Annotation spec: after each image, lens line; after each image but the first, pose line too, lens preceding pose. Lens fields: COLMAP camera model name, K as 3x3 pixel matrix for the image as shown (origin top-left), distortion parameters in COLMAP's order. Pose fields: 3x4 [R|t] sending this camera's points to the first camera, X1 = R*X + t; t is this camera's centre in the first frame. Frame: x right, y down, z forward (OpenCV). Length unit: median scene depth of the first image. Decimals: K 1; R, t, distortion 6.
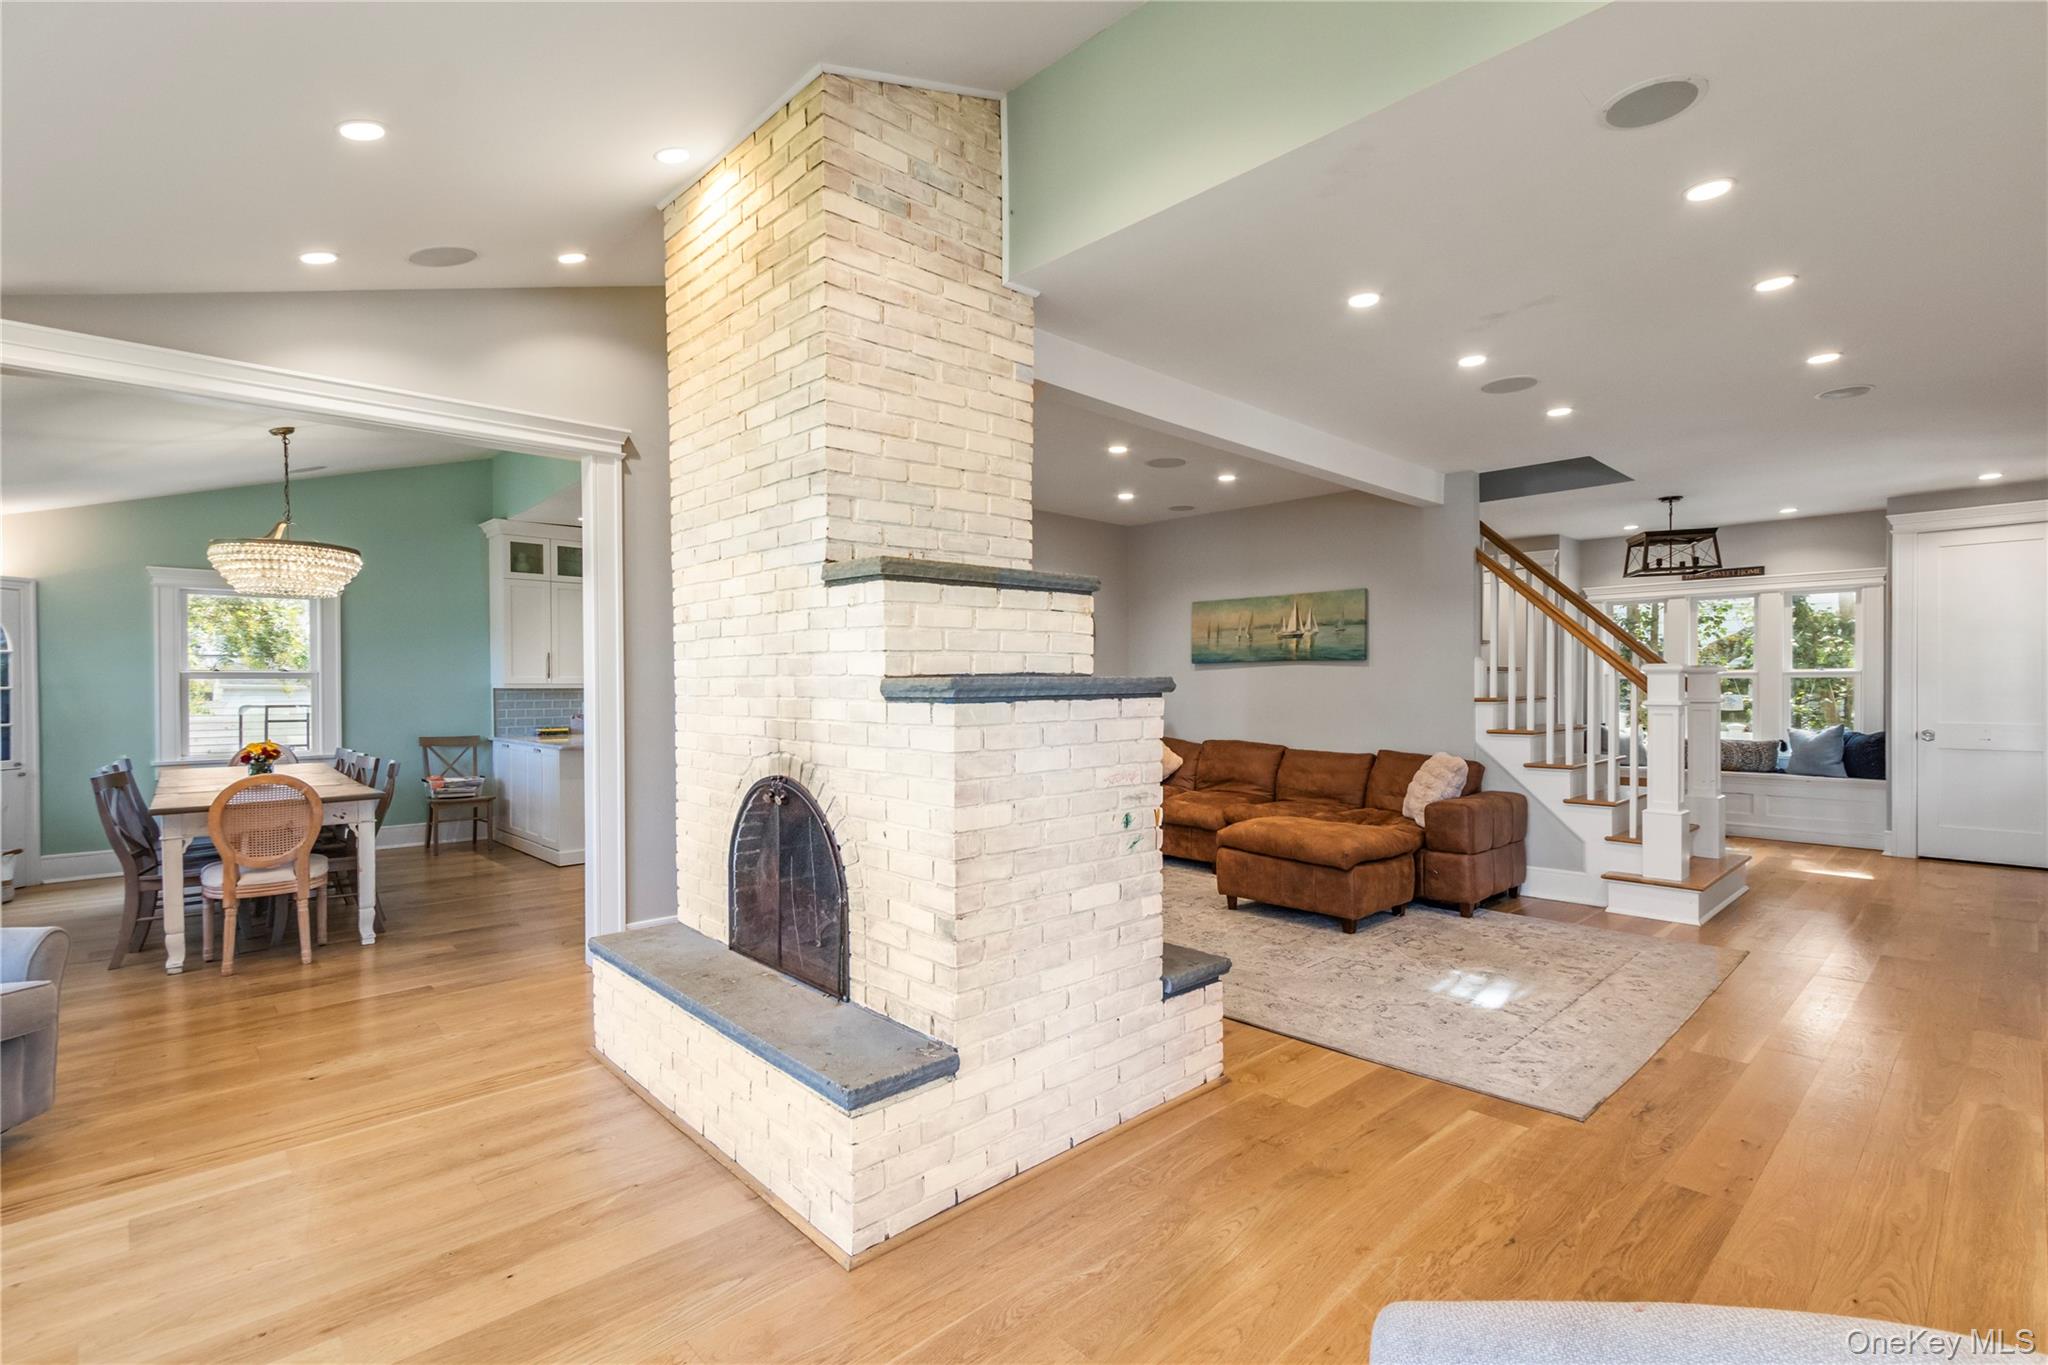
lens RADIAL K [[976.6, 0, 1024.1], [0, 976.6, 690.8], [0, 0, 1]] dist [0.003244, -0.000619]
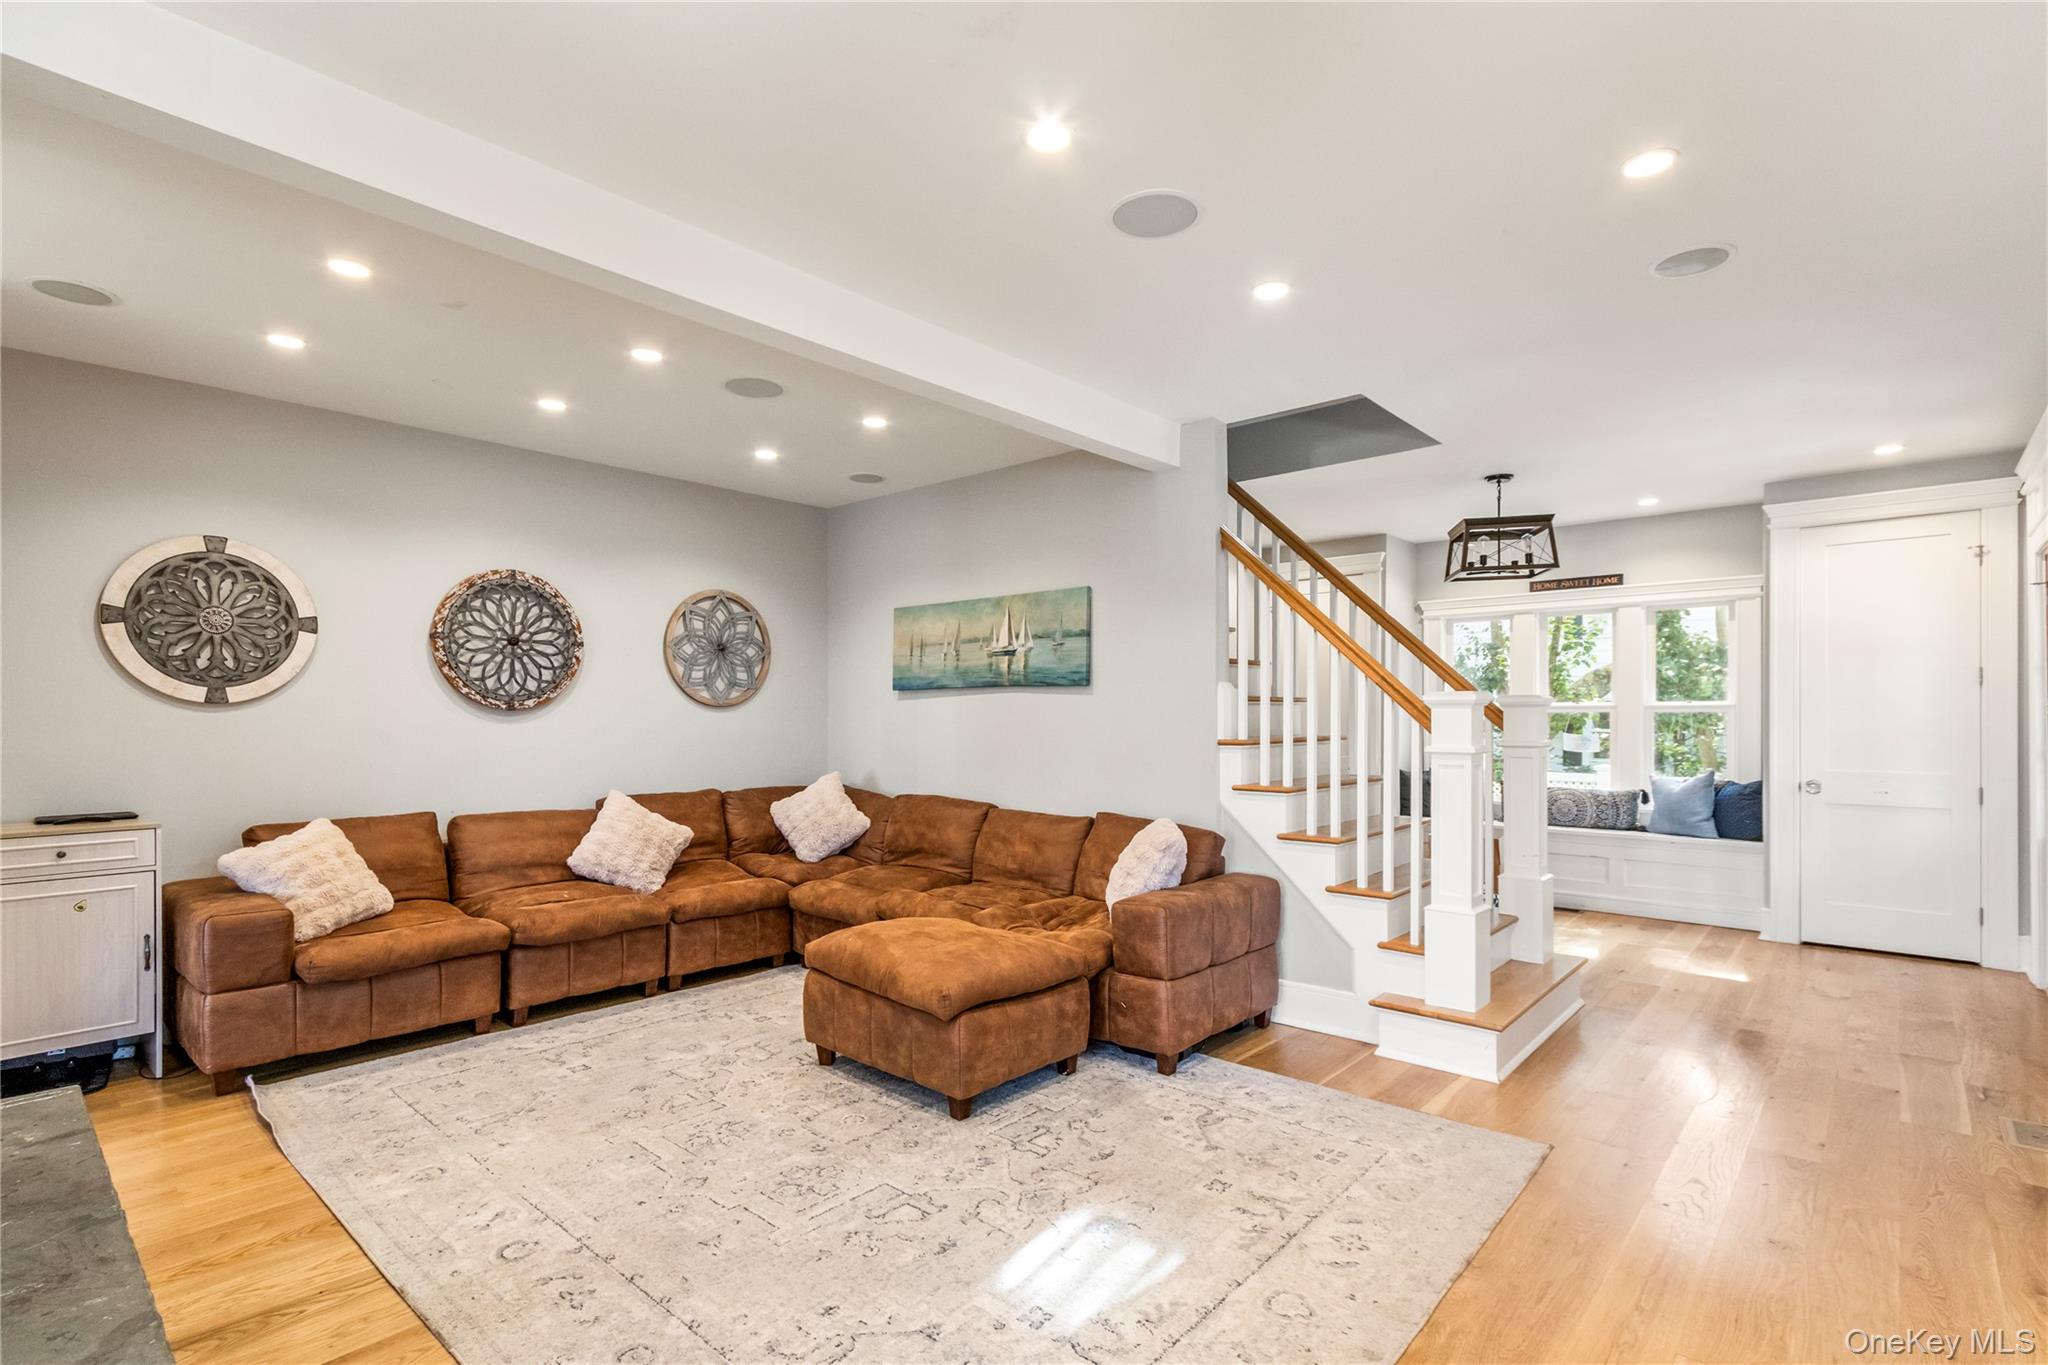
lens RADIAL K [[979.7, 0, 1052.6], [0, 979.7, 716.3], [0, 0, 1]] dist [0.005574, 0.000762]
pose [[0.996041, 0.003028, 0.088844, 0.257631], [-0.002537, 0.999981, -0.005640, -0.005015], [-0.088859, 0.005392, 0.996030, 0.281004]]
